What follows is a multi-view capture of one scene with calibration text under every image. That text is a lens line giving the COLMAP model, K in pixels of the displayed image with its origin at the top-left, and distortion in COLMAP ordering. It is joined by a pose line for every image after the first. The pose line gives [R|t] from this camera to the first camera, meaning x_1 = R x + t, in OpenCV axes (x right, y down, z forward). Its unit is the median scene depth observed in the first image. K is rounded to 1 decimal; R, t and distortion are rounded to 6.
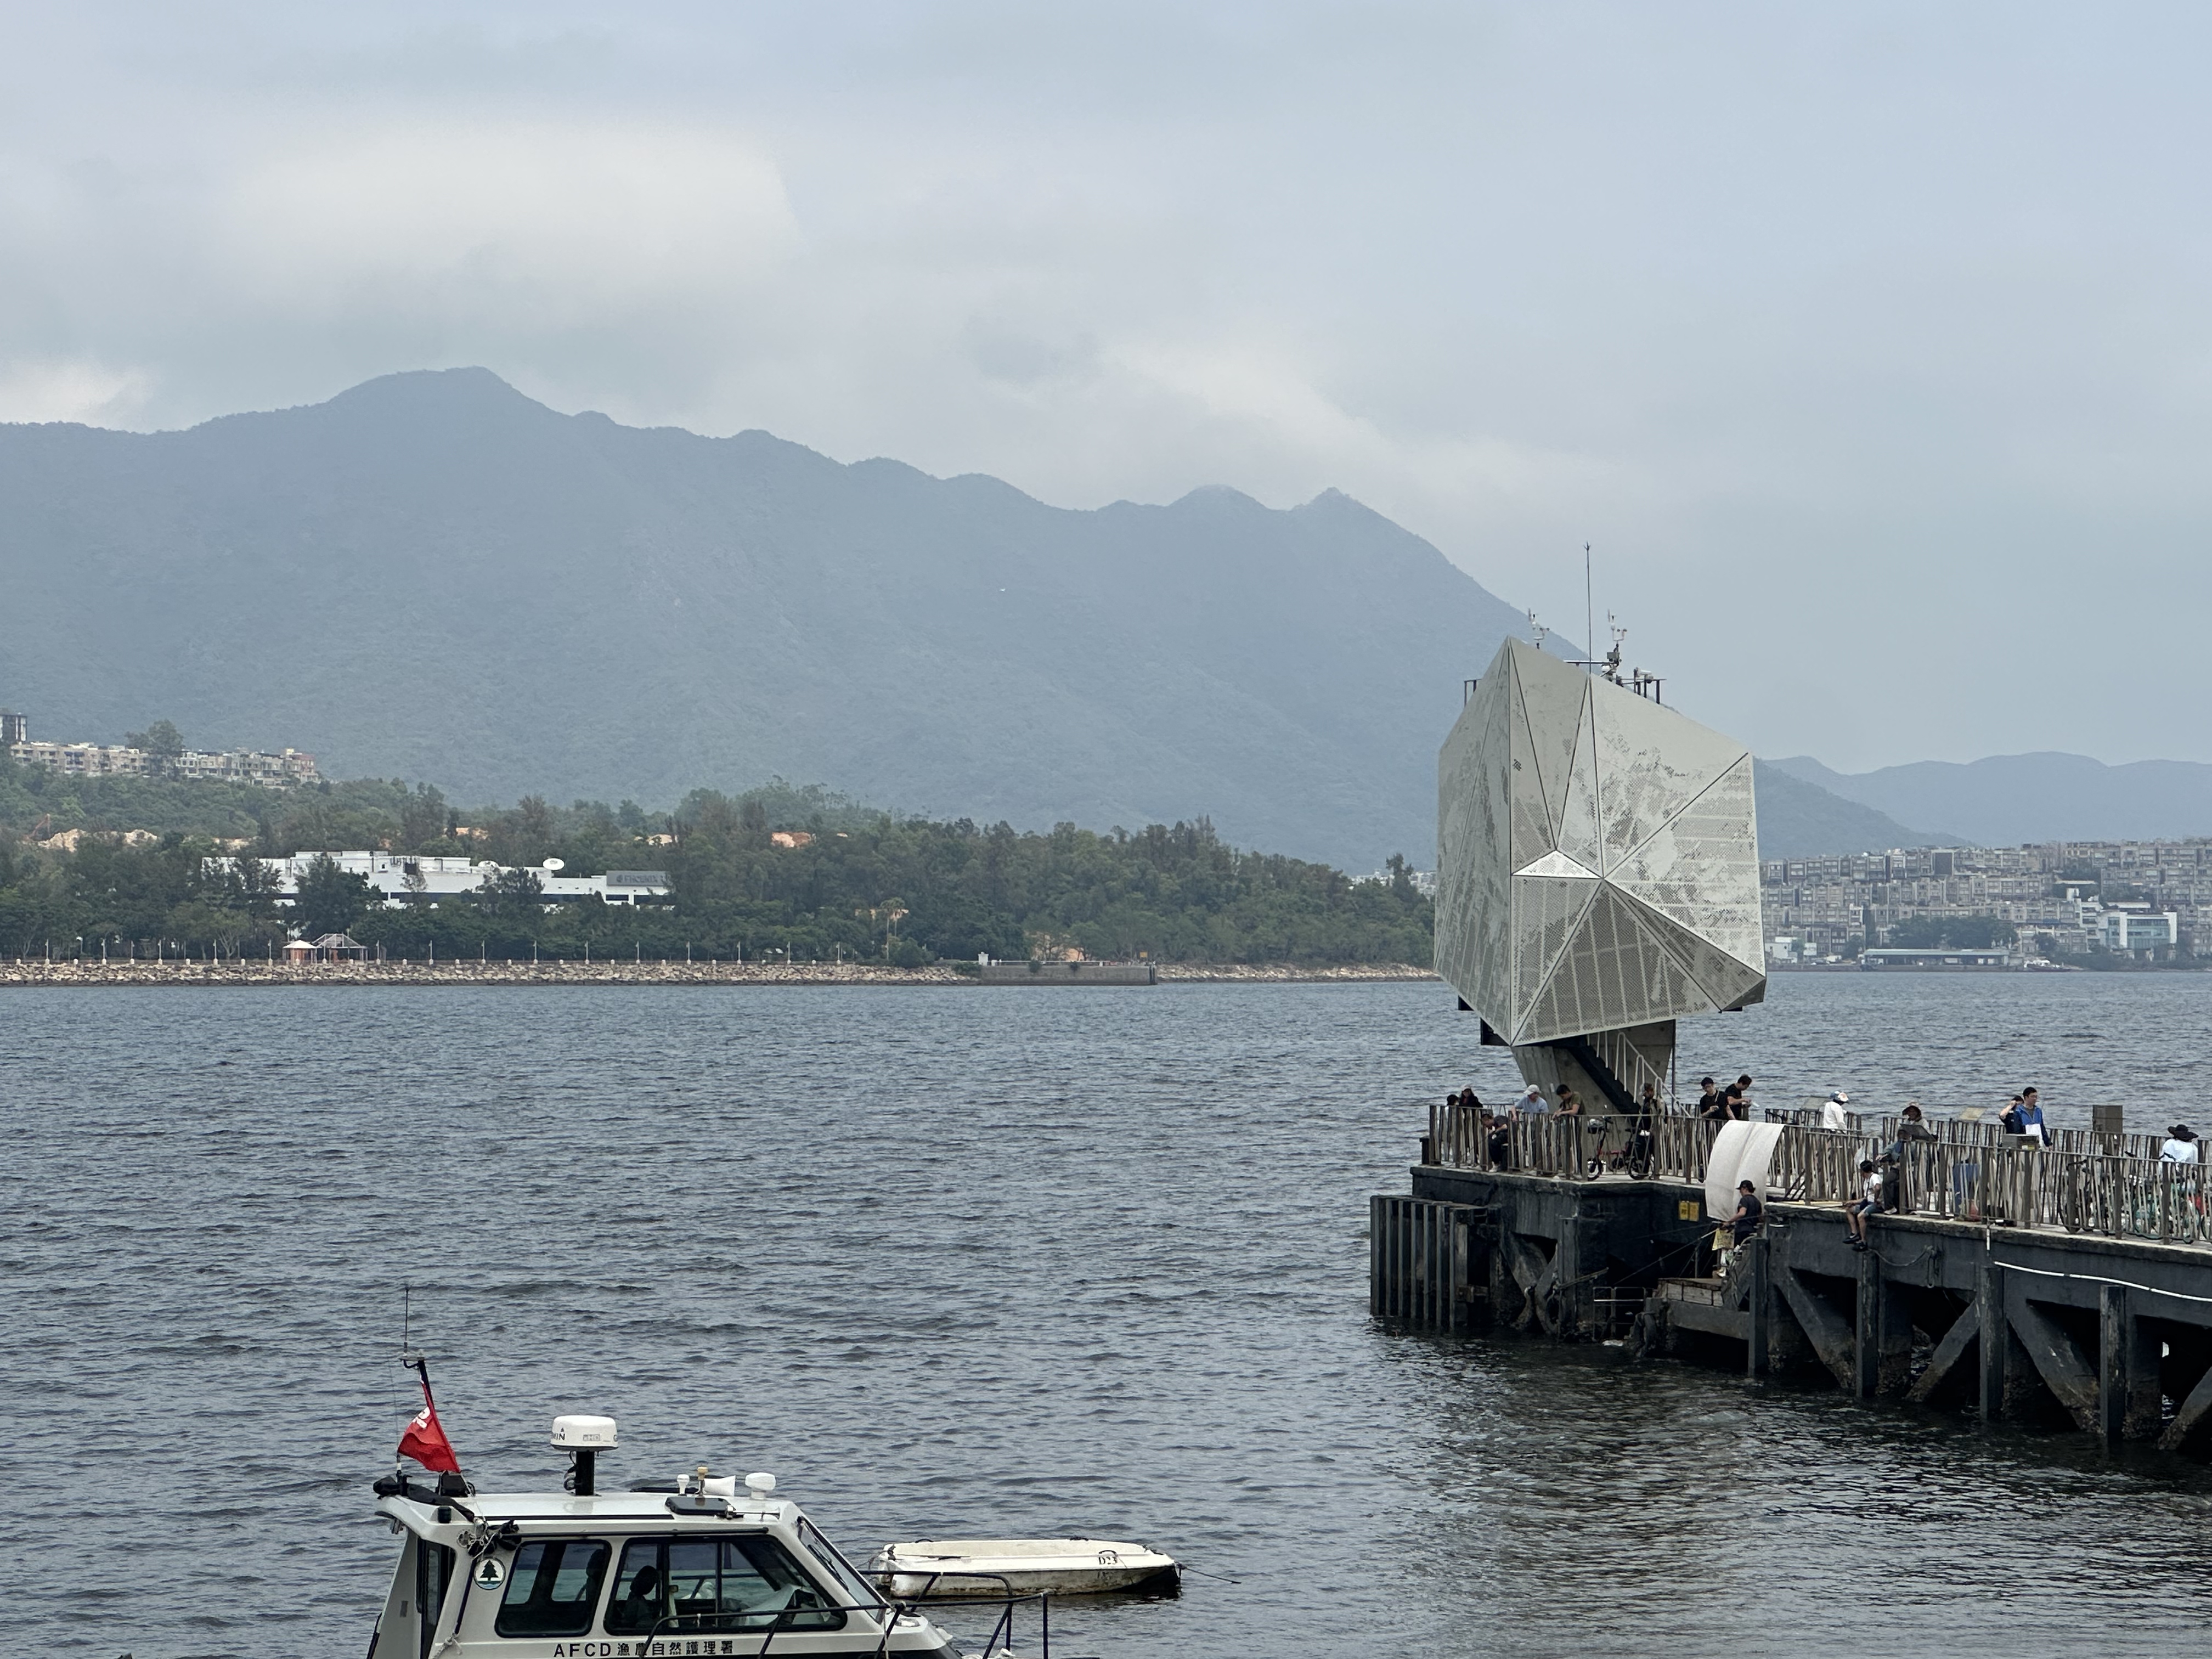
lens RADIAL K [[6669.1, 0, 1106.0], [0, 6669.1, 829.5], [0, 0, 1]] dist [-0.296342, -0.010739]
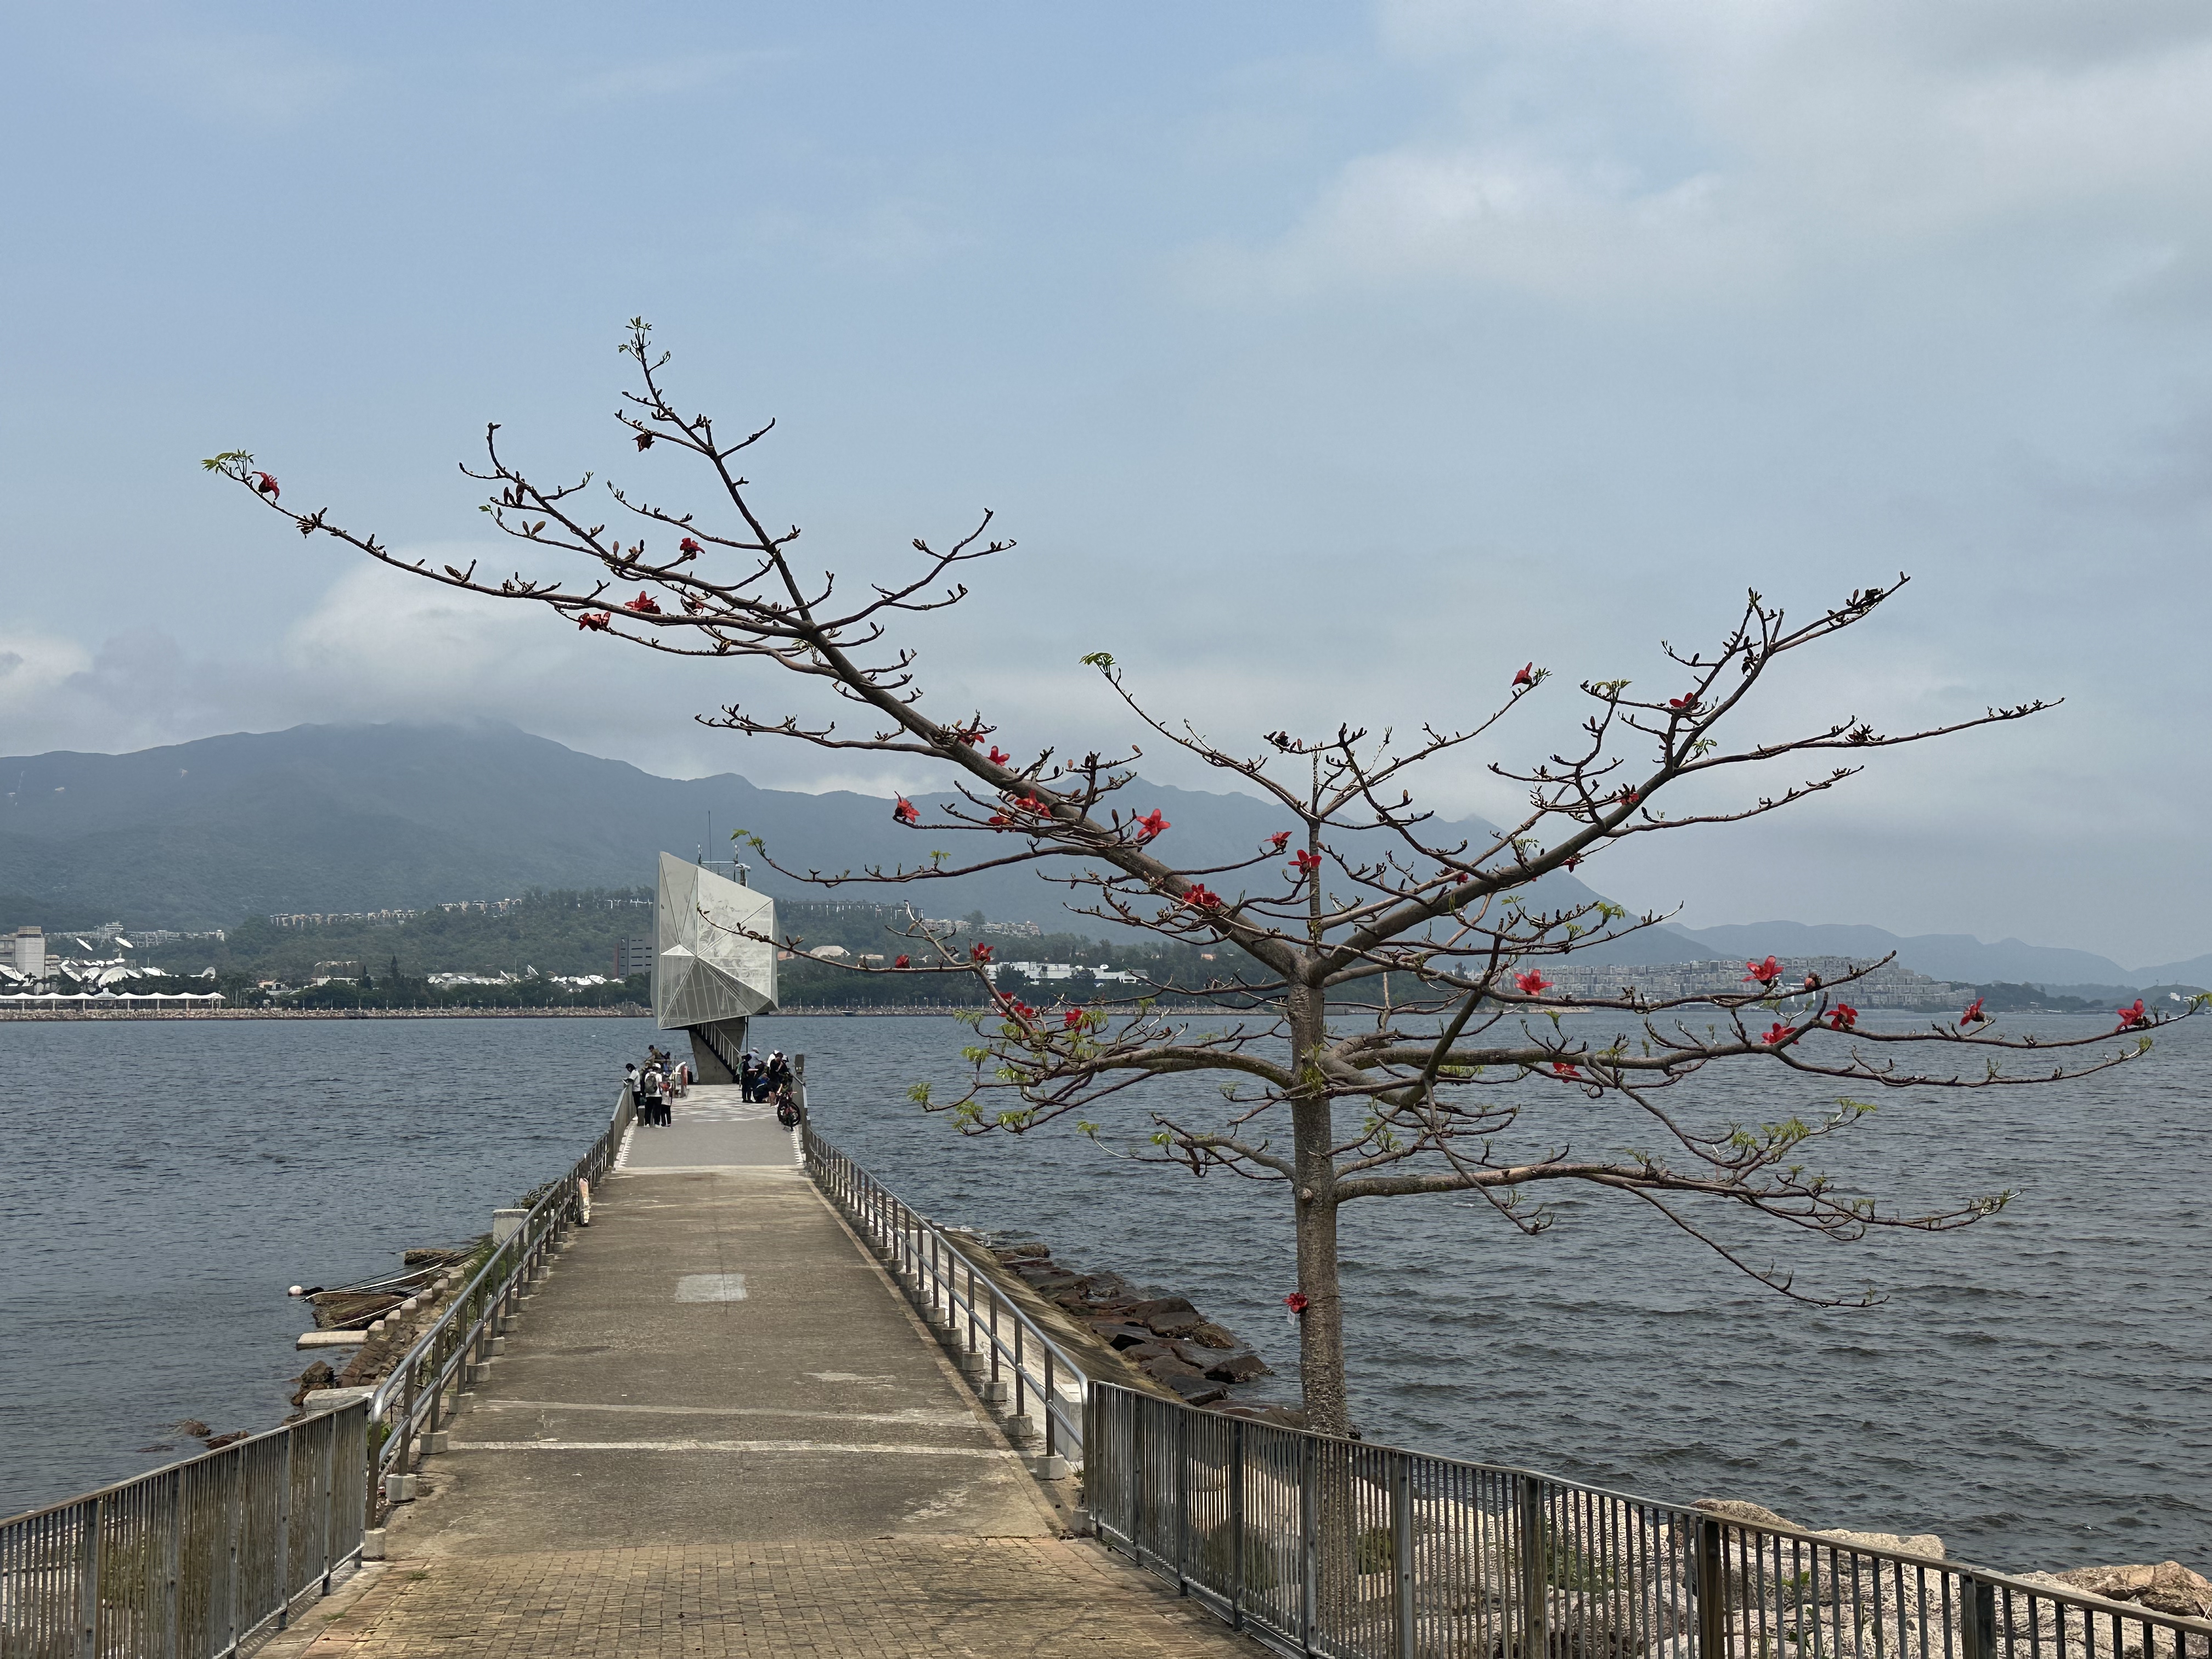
lens RADIAL K [[2690.7, 0, 1108.3], [0, 2690.7, 858.9], [0, 0, 1]] dist [0.144609, -0.025177]
pose [[0.994300, -0.006545, -0.106420, 0.311896], [0.002794, 0.999371, -0.035366, 0.007100], [0.106585, 0.034867, 0.993692, 0.091941]]
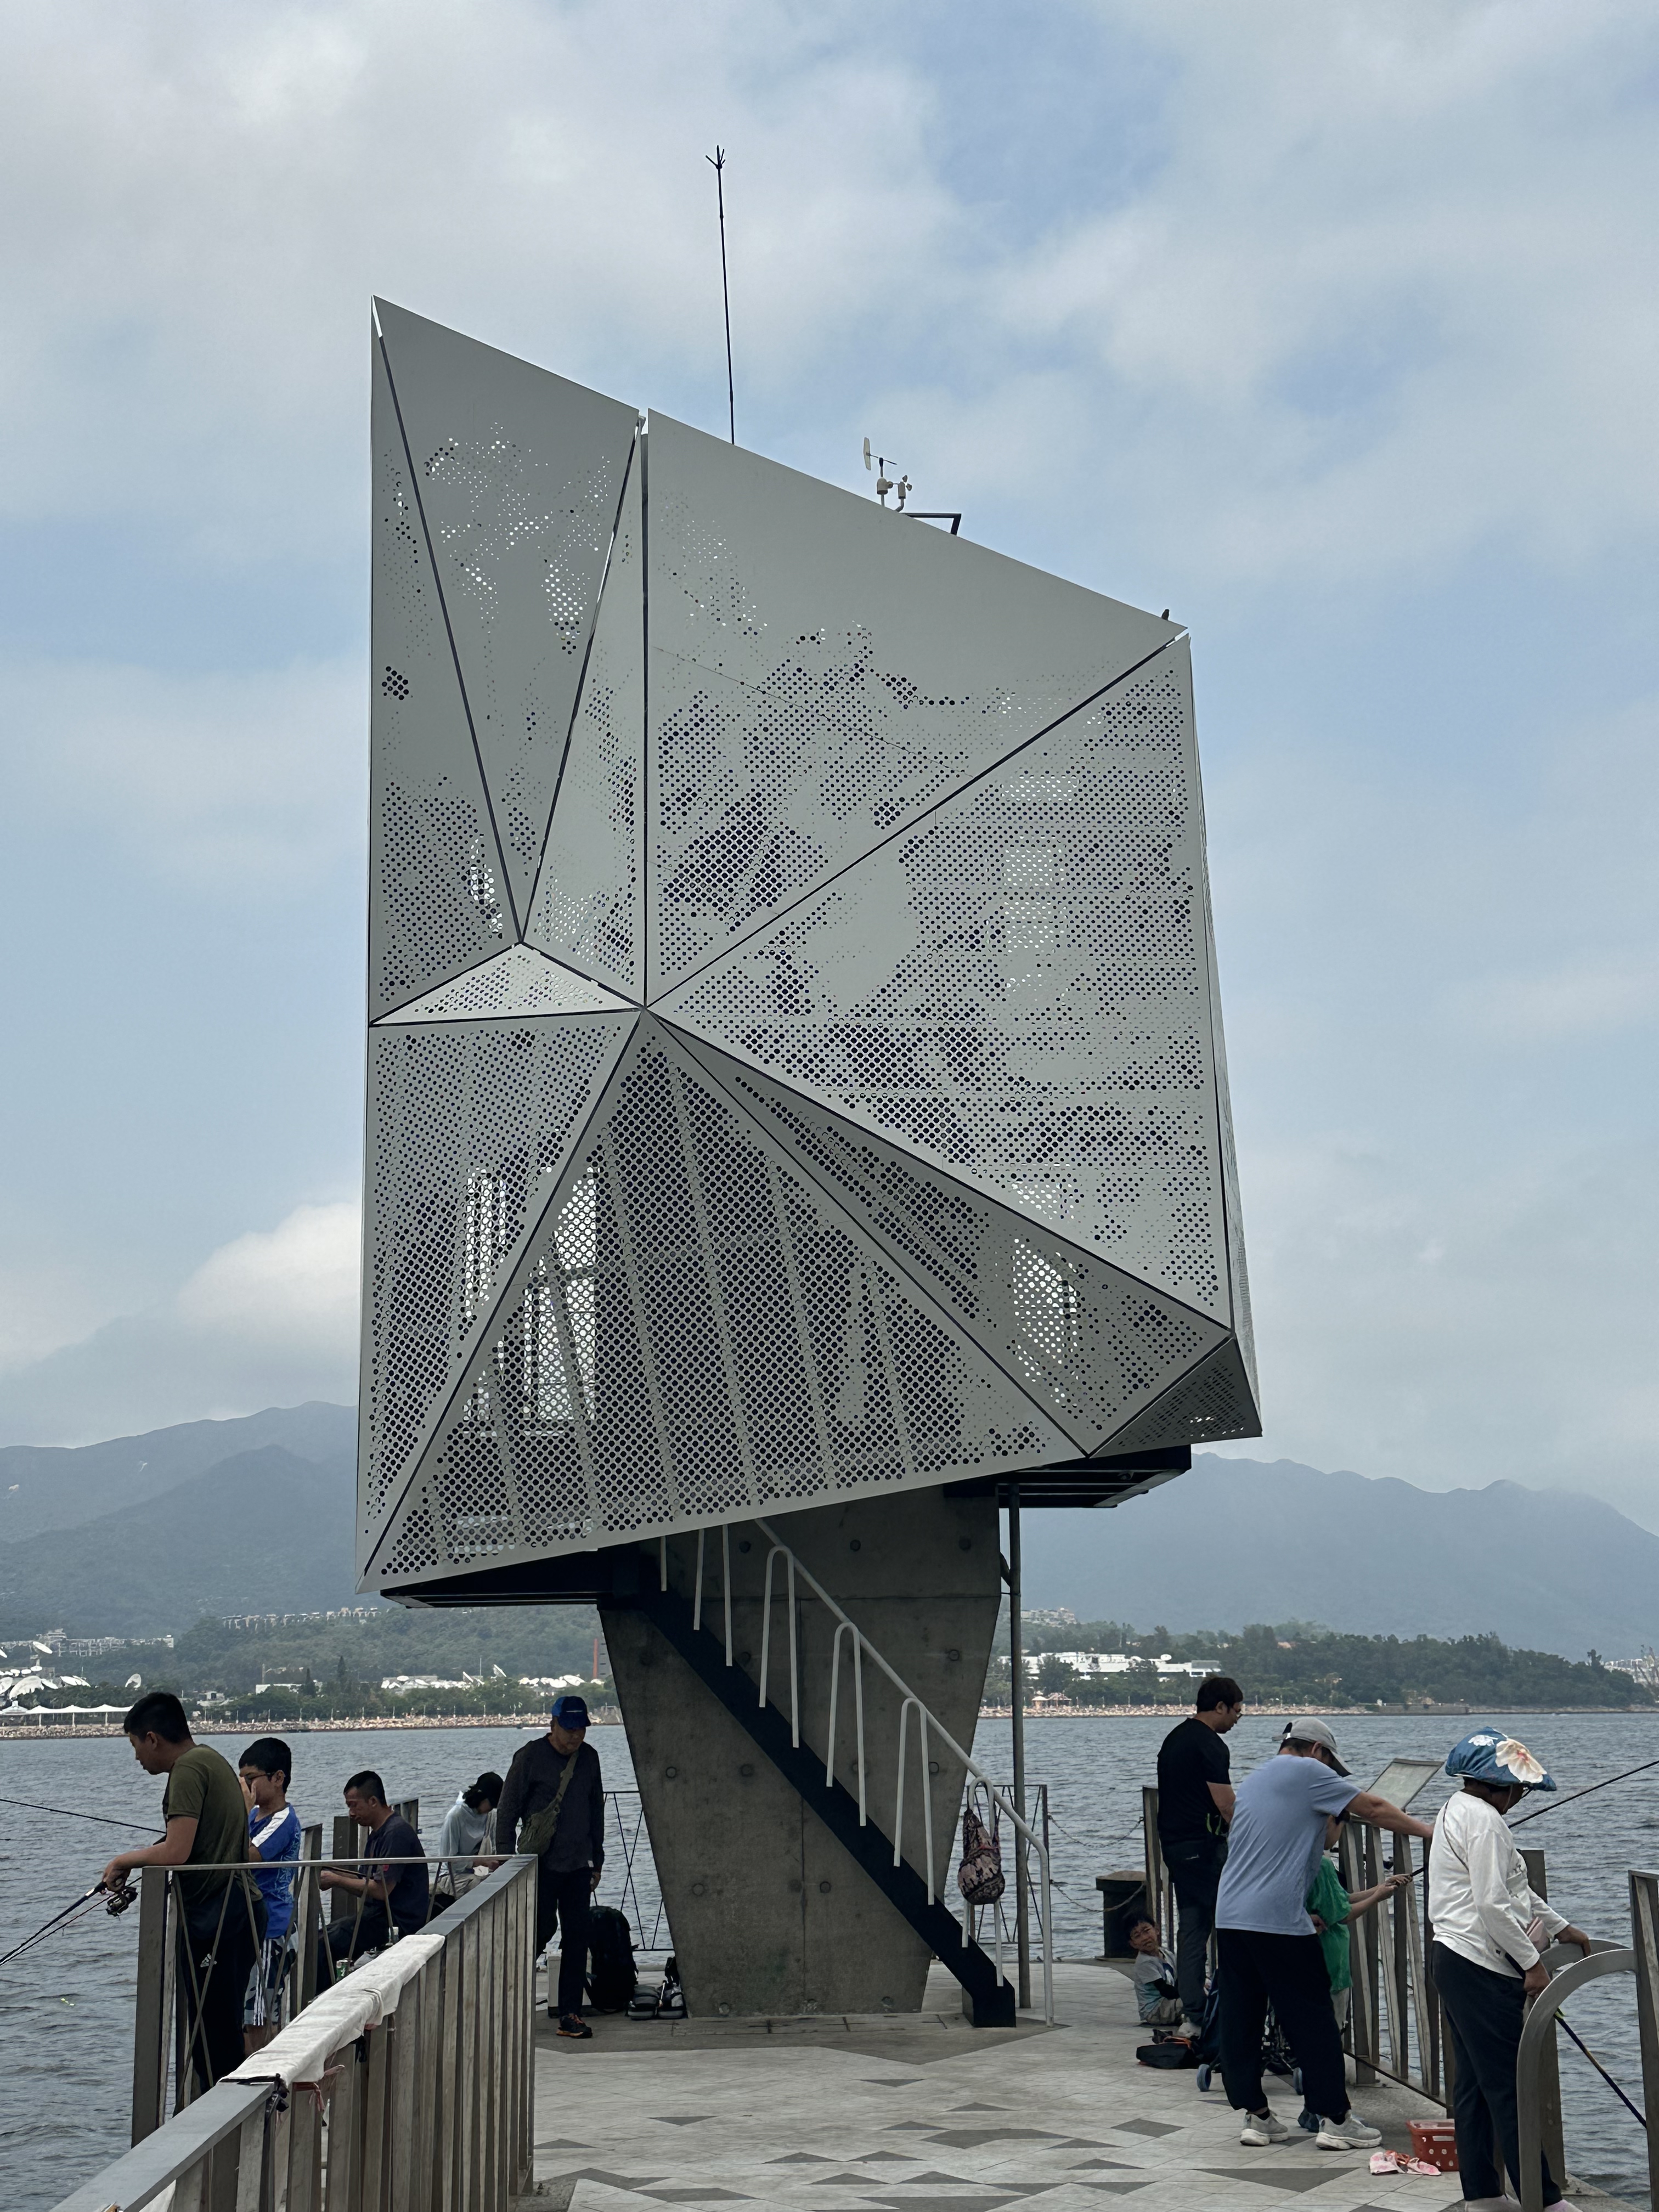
lens RADIAL K [[2913.7, 0, 829.5], [0, 2913.7, 1106.0], [0, 0, 1]] dist [0.134291, -0.061457]
pose [[0.977779, -0.056622, -0.201846, 0.107819], [0.018859, 0.982688, -0.184307, 0.035433], [0.208787, 0.176405, 0.961919, 0.871607]]
